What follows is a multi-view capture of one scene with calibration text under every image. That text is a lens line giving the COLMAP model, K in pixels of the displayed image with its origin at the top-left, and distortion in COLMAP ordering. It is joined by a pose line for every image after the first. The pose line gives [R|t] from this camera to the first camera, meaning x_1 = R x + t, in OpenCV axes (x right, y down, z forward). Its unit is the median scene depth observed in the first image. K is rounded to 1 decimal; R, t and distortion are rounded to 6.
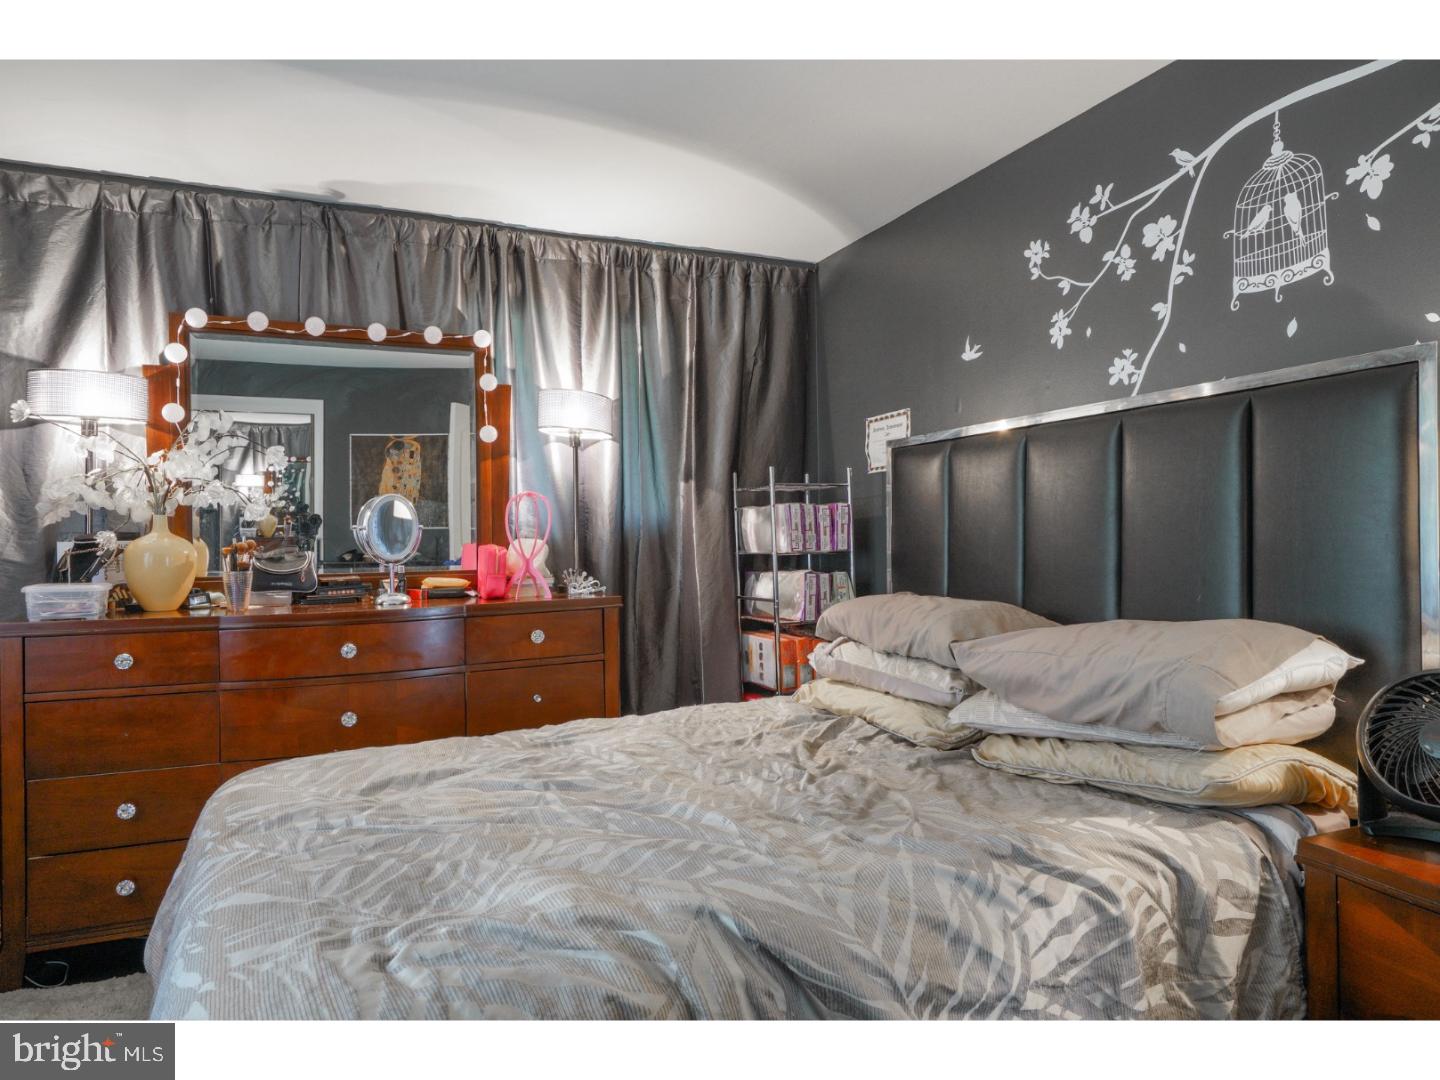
lens RADIAL K [[931.6, 0, 720.0], [0, 931.6, 540.0], [0, 0, 1]] dist [-0.004984, -0.001027]
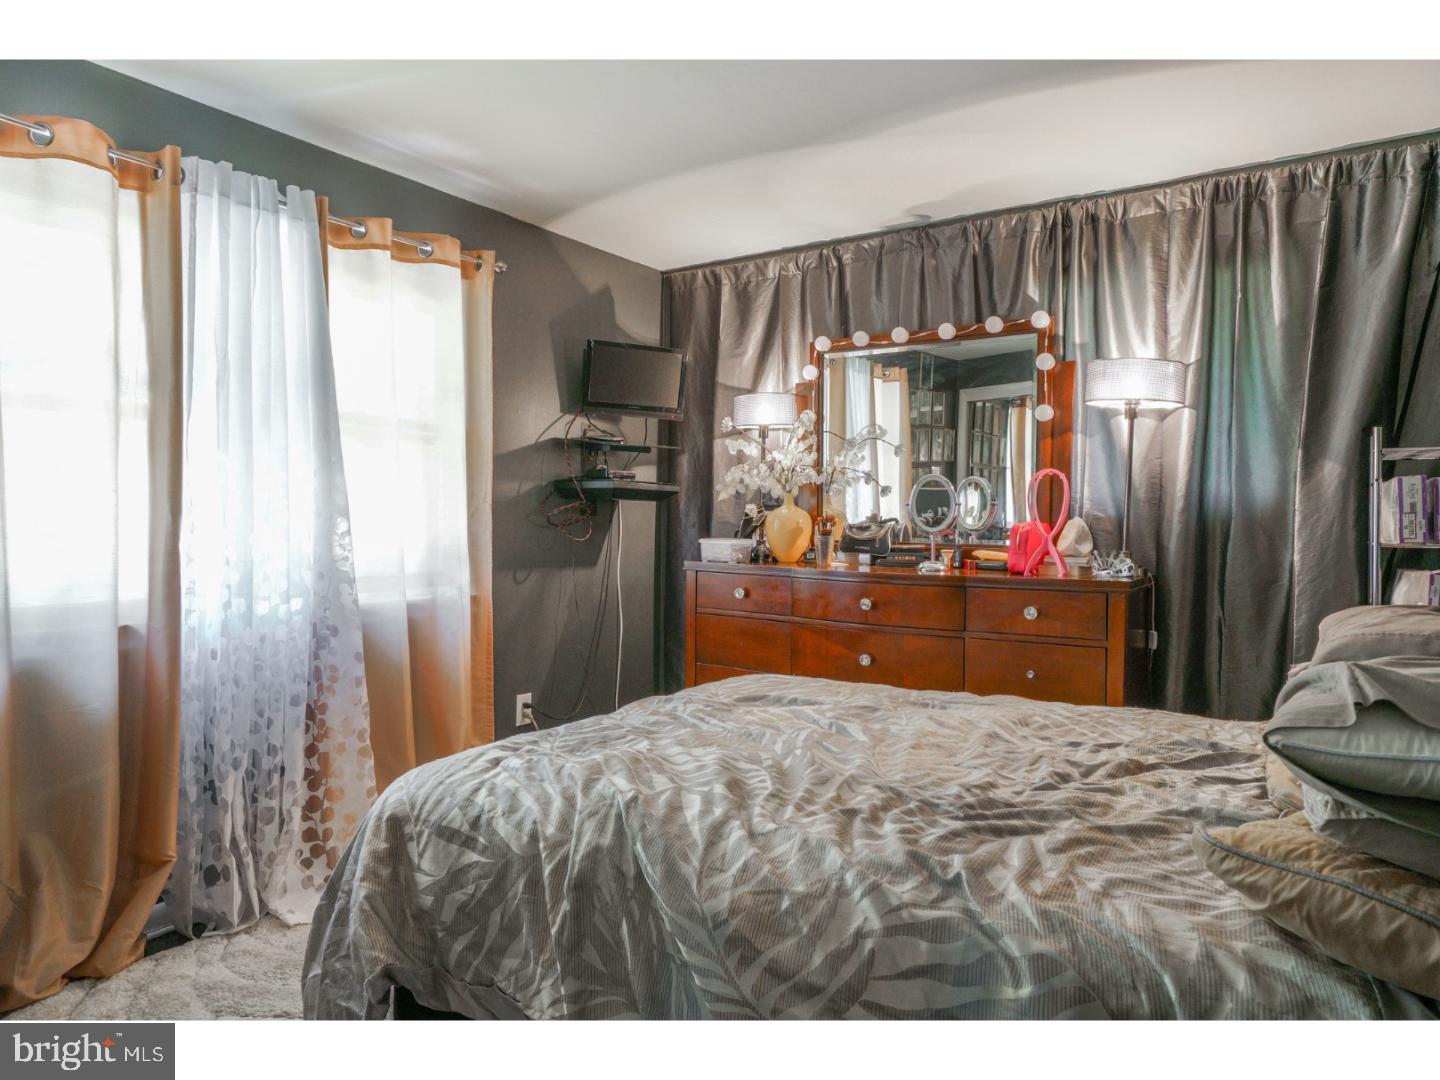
lens RADIAL K [[921.8, 0, 720.0], [0, 921.8, 540.0], [0, 0, 1]] dist [0.004517, 0.001574]
pose [[0.505707, 0.045834, -0.861487, 0.448647], [-0.020063, 0.998942, 0.041369, -0.009582], [0.862472, -0.003636, 0.506091, 0.183672]]
